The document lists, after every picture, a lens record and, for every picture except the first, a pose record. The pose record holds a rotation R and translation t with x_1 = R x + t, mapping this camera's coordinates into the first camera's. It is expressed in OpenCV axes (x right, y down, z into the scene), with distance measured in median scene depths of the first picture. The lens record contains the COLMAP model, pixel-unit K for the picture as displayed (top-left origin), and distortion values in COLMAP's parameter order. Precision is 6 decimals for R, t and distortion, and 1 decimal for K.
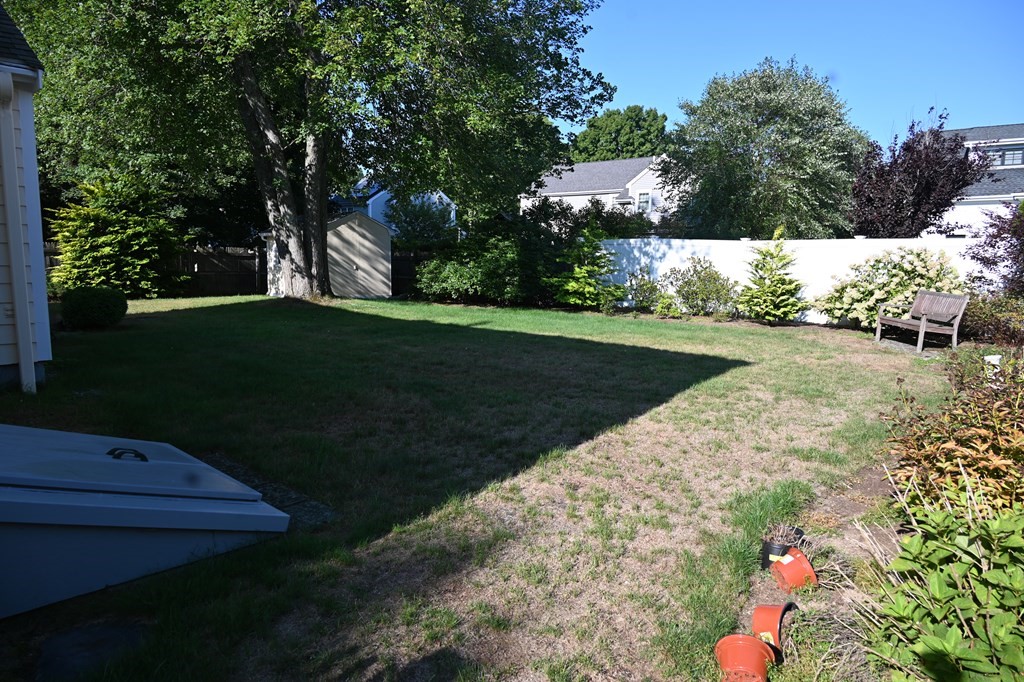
lens RADIAL K [[680.4, 0, 512.0], [0, 680.4, 341.0], [0, 0, 1]] dist [0.005015, -0.000130]
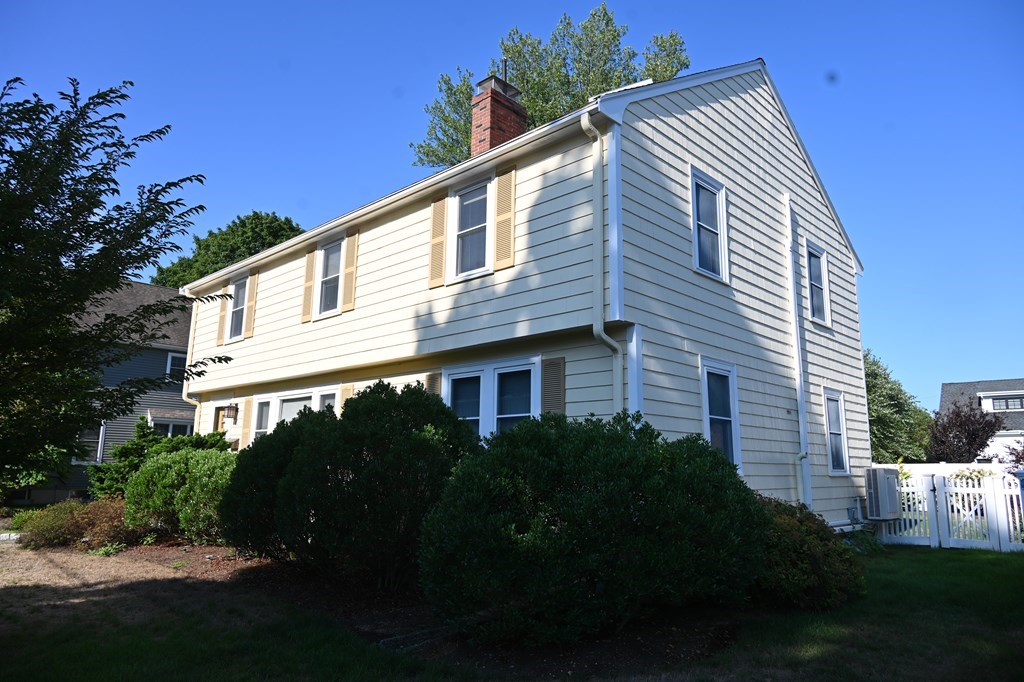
lens RADIAL K [[680.4, 0, 512.0], [0, 680.4, 341.0], [0, 0, 1]] dist [0.005015, -0.000130]
pose [[0.999868, -0.005777, -0.015170, -0.383354], [0.000689, 0.948798, -0.315882, 0.072698], [0.016218, 0.315830, 0.948677, -0.539653]]
